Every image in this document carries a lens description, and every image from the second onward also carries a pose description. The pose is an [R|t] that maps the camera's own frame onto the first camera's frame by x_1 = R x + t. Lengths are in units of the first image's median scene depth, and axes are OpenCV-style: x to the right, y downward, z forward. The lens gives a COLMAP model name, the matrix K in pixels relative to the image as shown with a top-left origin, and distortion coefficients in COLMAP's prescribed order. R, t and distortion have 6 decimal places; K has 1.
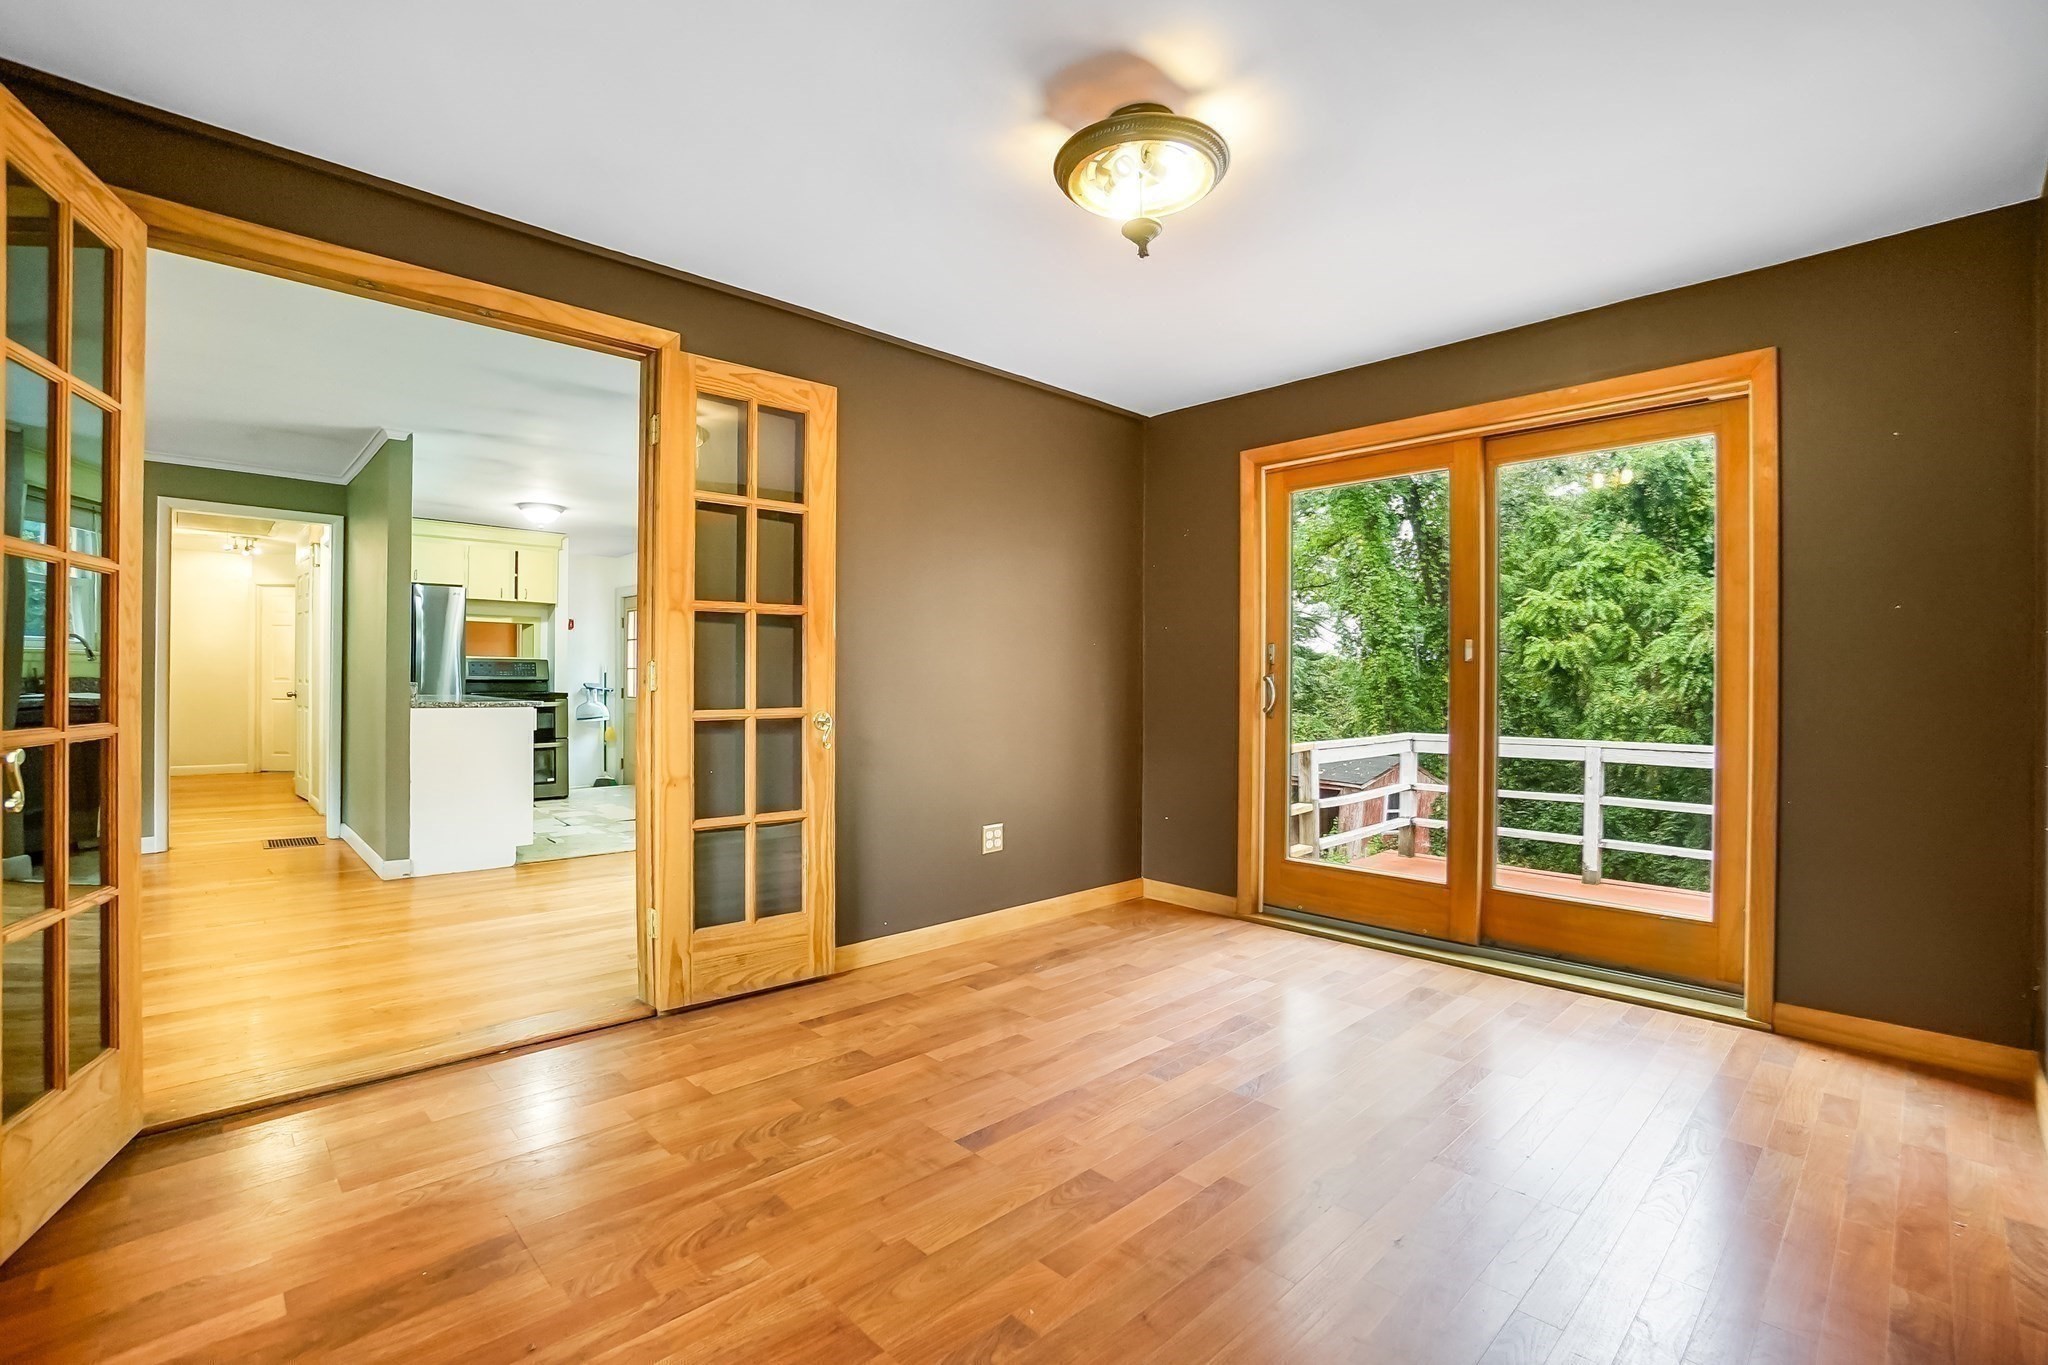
lens RADIAL K [[911.9, 0, 1013.2], [0, 911.9, 672.1], [0, 0, 1]] dist [-0.064215, 0.025166]
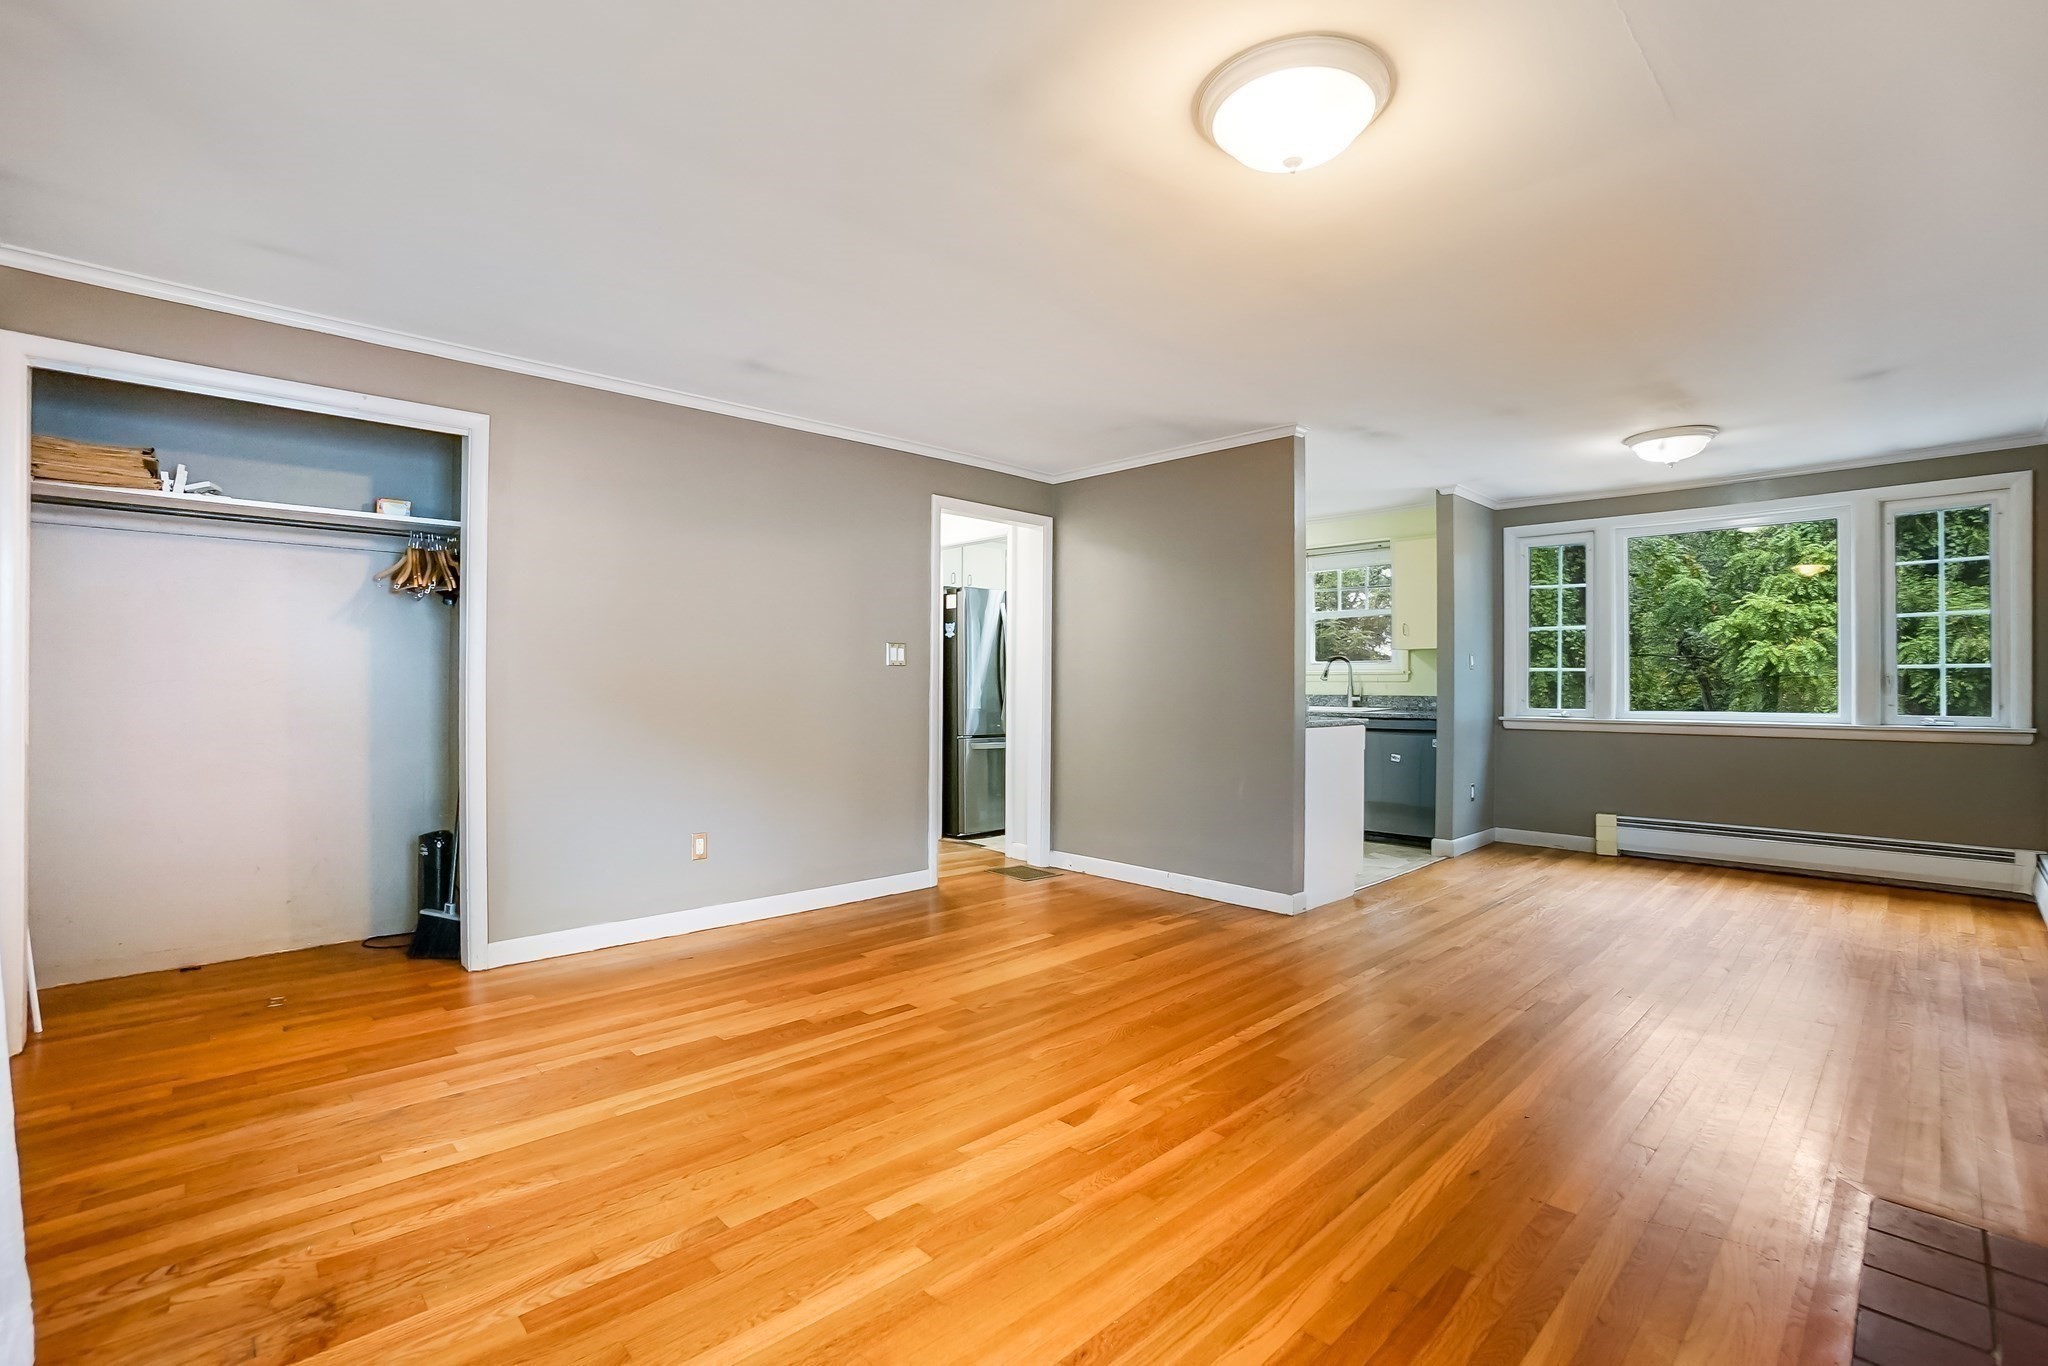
lens RADIAL K [[916.7, 0, 1011.7], [0, 916.7, 686.8], [0, 0, 1]] dist [-0.066762, 0.022178]
pose [[0.999993, -0.002567, -0.002695, -1.336408], [0.002602, 0.999907, 0.013353, -0.019177], [0.002661, -0.013360, 0.999907, 0.075569]]
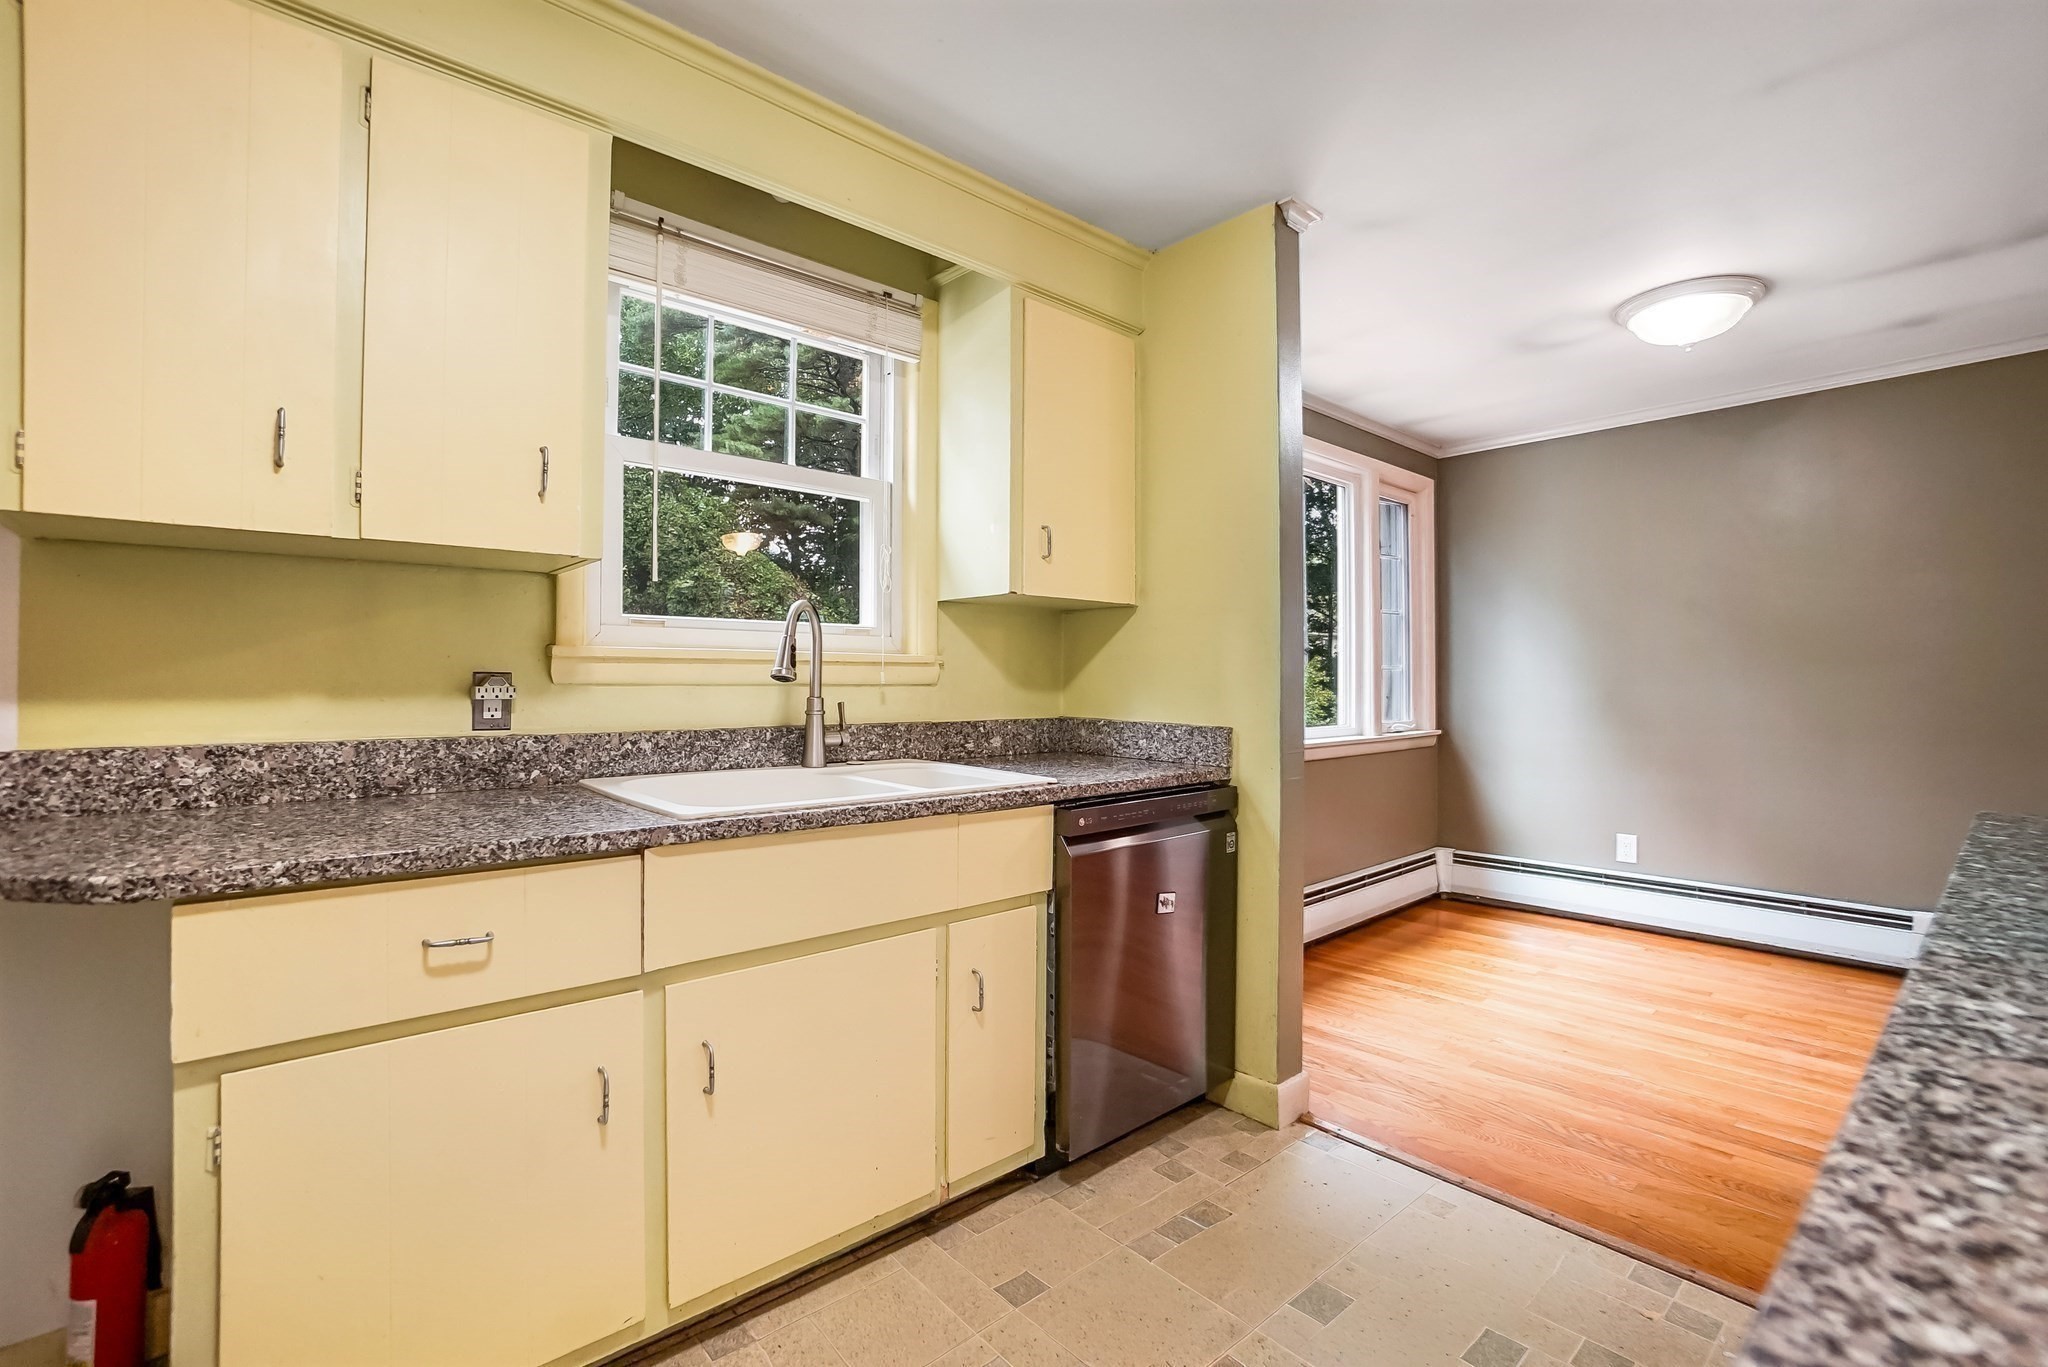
lens RADIAL K [[911.9, 0, 1013.2], [0, 911.9, 673.1], [0, 0, 1]] dist [-0.064215, 0.025166]
pose [[0.035489, 0.007827, 0.999339, -1.220122], [-0.011116, 0.999911, -0.007437, -0.005677], [-0.999308, -0.010845, 0.035573, 1.950123]]
